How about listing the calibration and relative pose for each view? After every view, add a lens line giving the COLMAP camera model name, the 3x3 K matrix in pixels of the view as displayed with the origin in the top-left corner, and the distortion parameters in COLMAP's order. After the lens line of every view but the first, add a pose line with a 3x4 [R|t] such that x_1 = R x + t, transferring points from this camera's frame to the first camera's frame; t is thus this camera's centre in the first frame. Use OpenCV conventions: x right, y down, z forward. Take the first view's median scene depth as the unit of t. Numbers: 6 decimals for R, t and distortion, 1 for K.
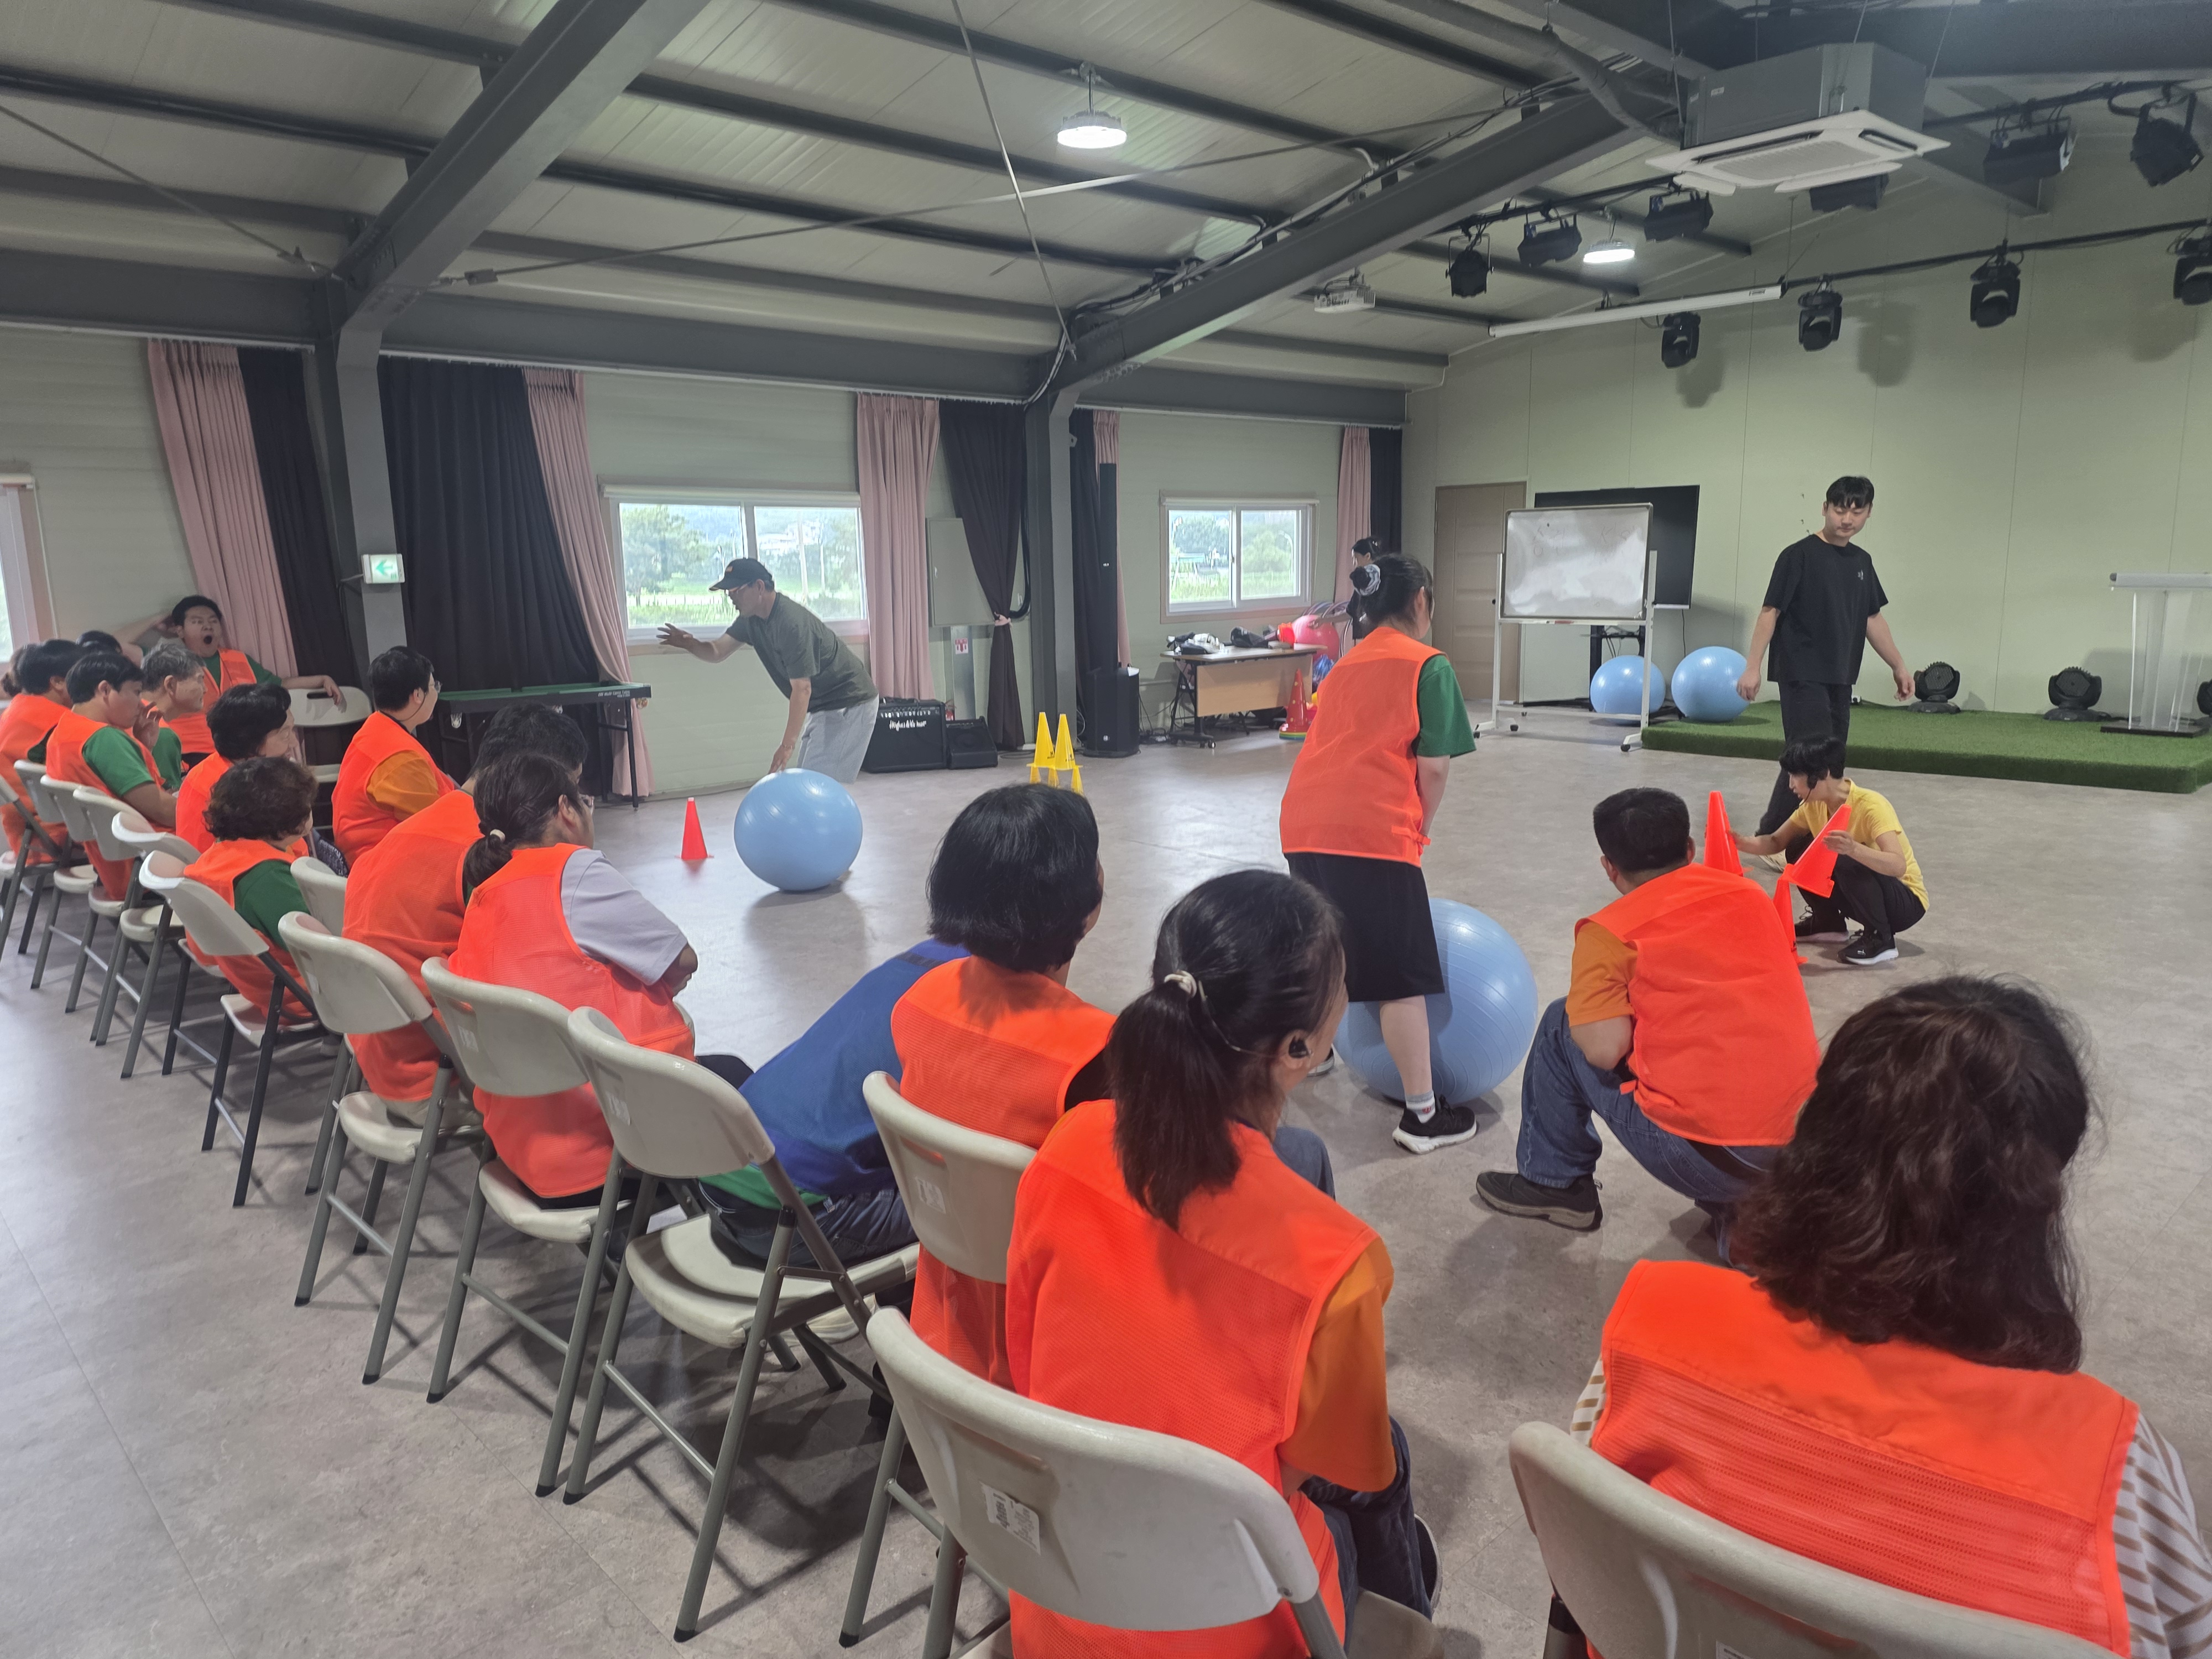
lens RADIAL K [[1462.6, 0, 1117.1], [0, 1462.6, 852.9], [0, 0, 1]] dist [0.074391, -0.058478]
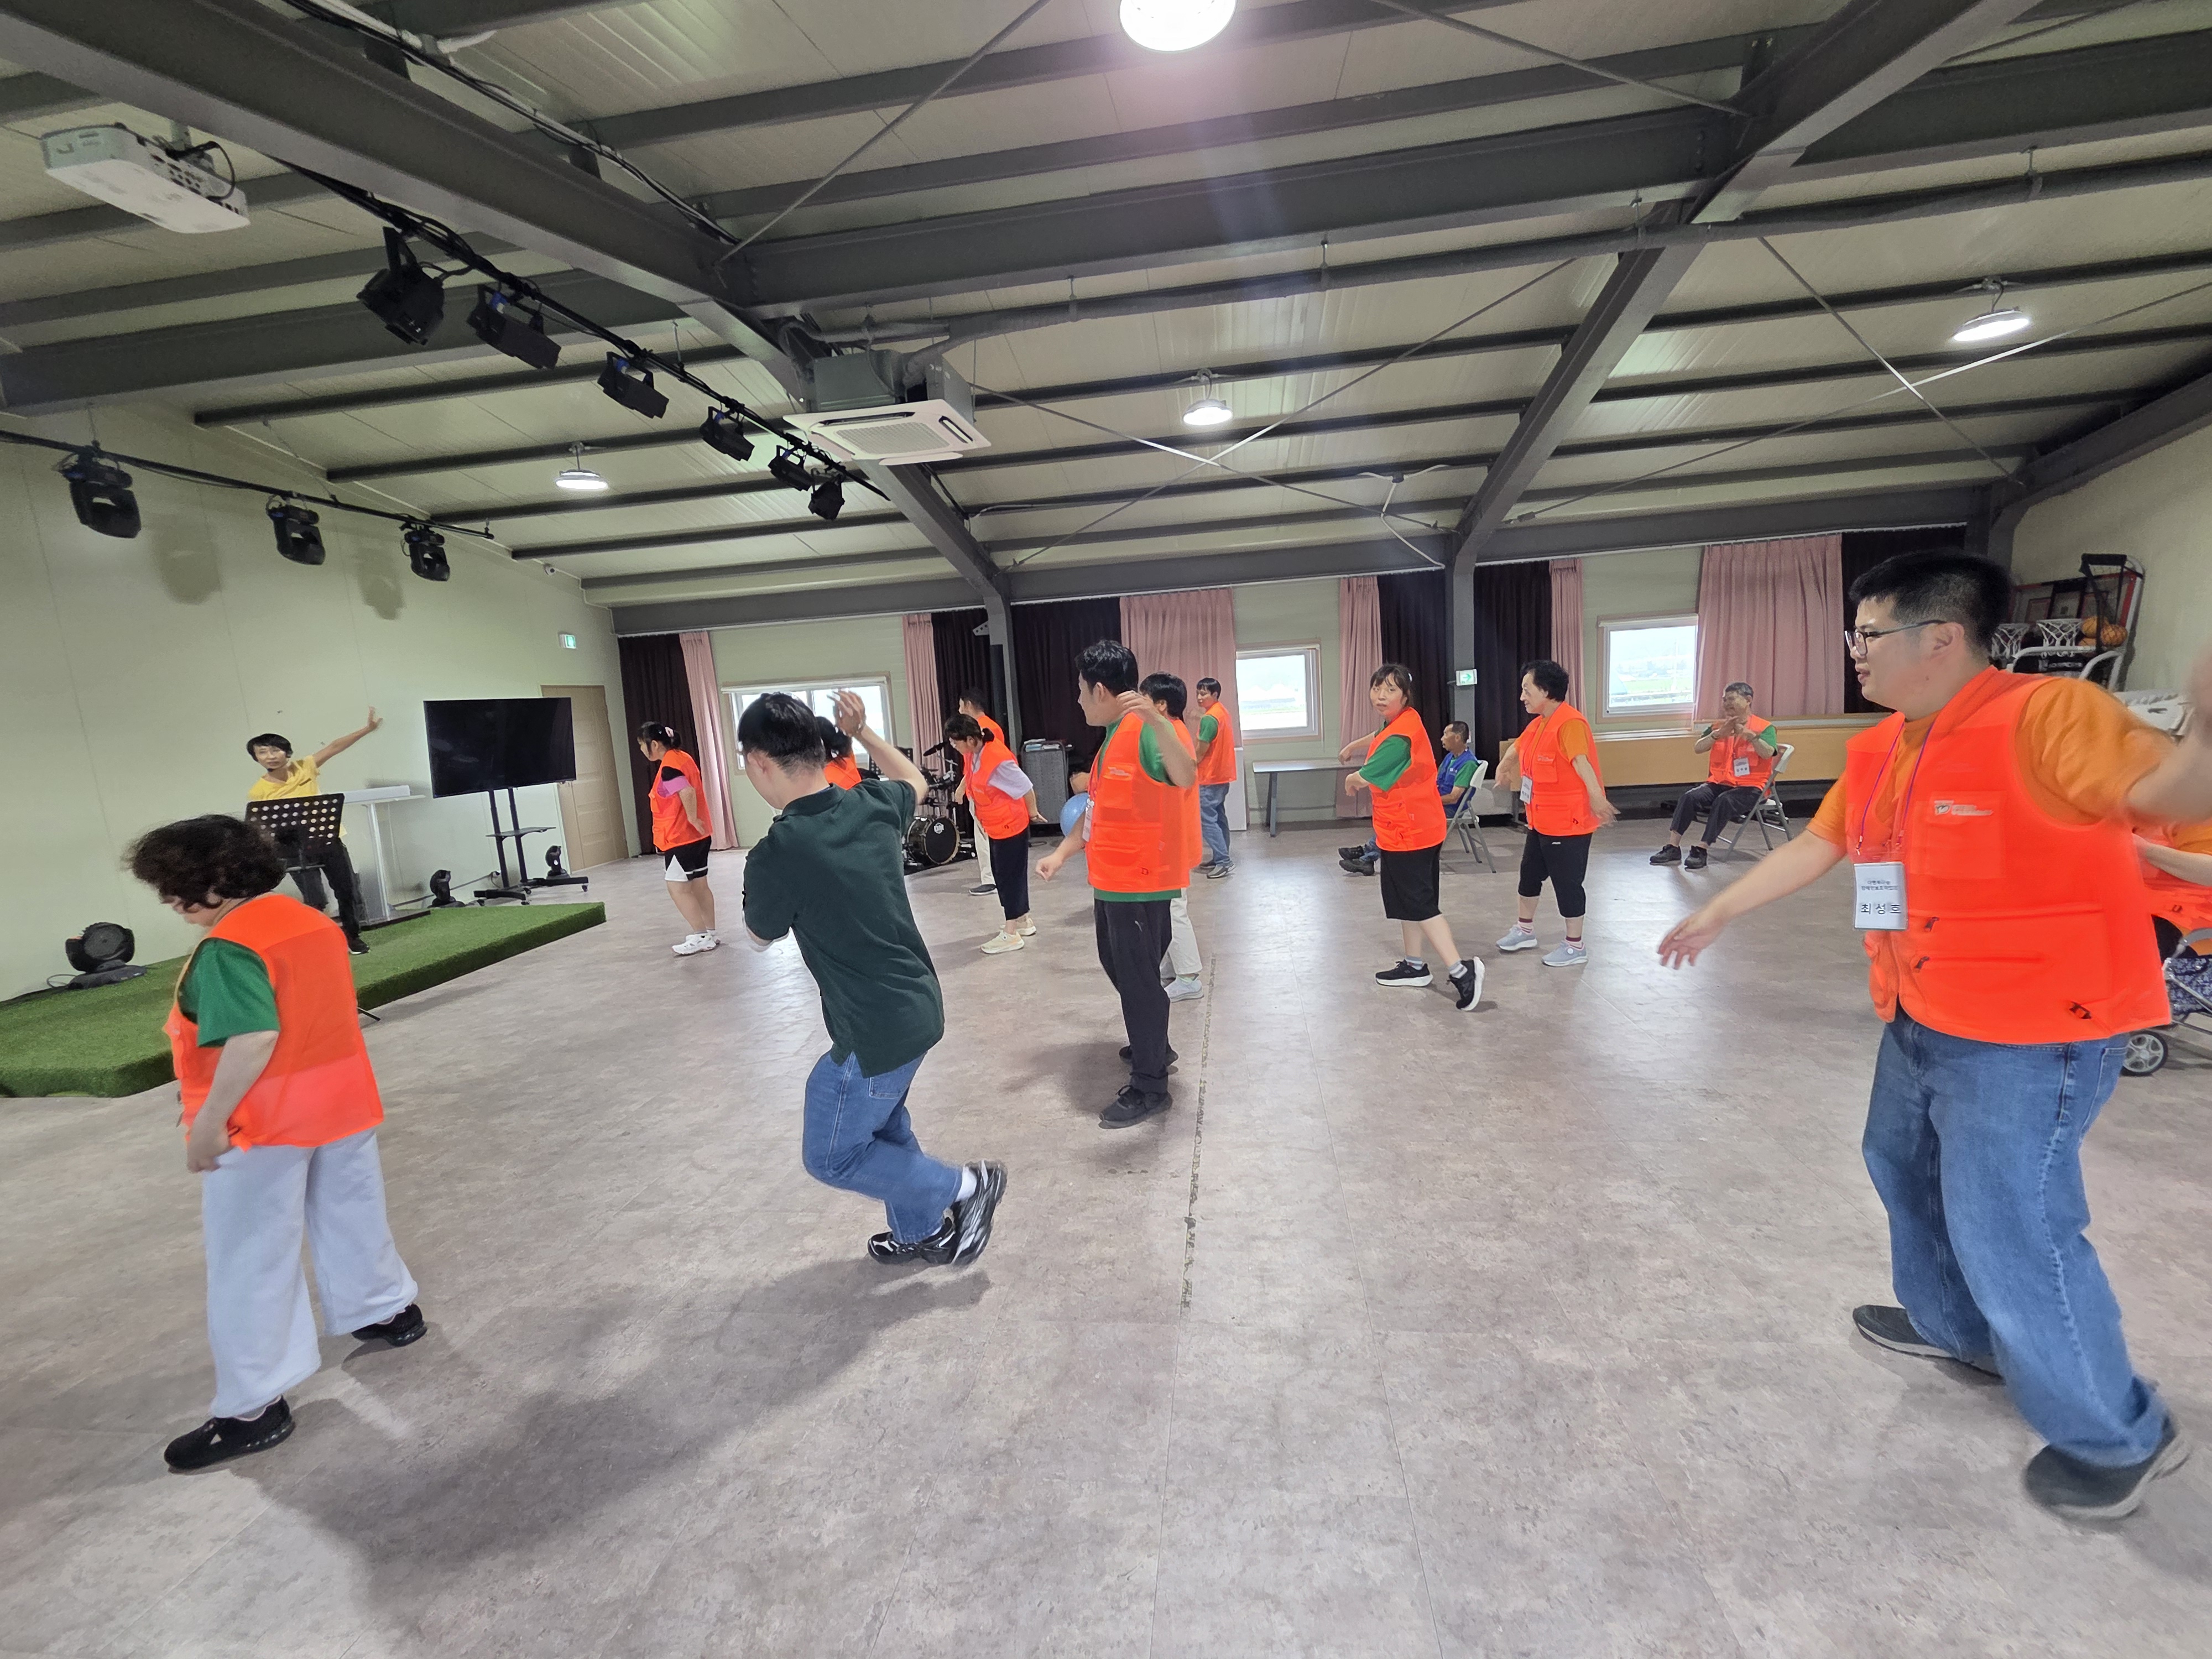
lens RADIAL K [[896.4, 0, 1127.9], [0, 896.4, 824.4], [0, 0, 1]] dist [0.002217, -0.000897]
pose [[-0.630087, -0.045292, 0.775203, -0.215973], [0.236019, 0.939898, 0.246751, -0.184749], [-0.739787, 0.338437, -0.581528, 0.936458]]
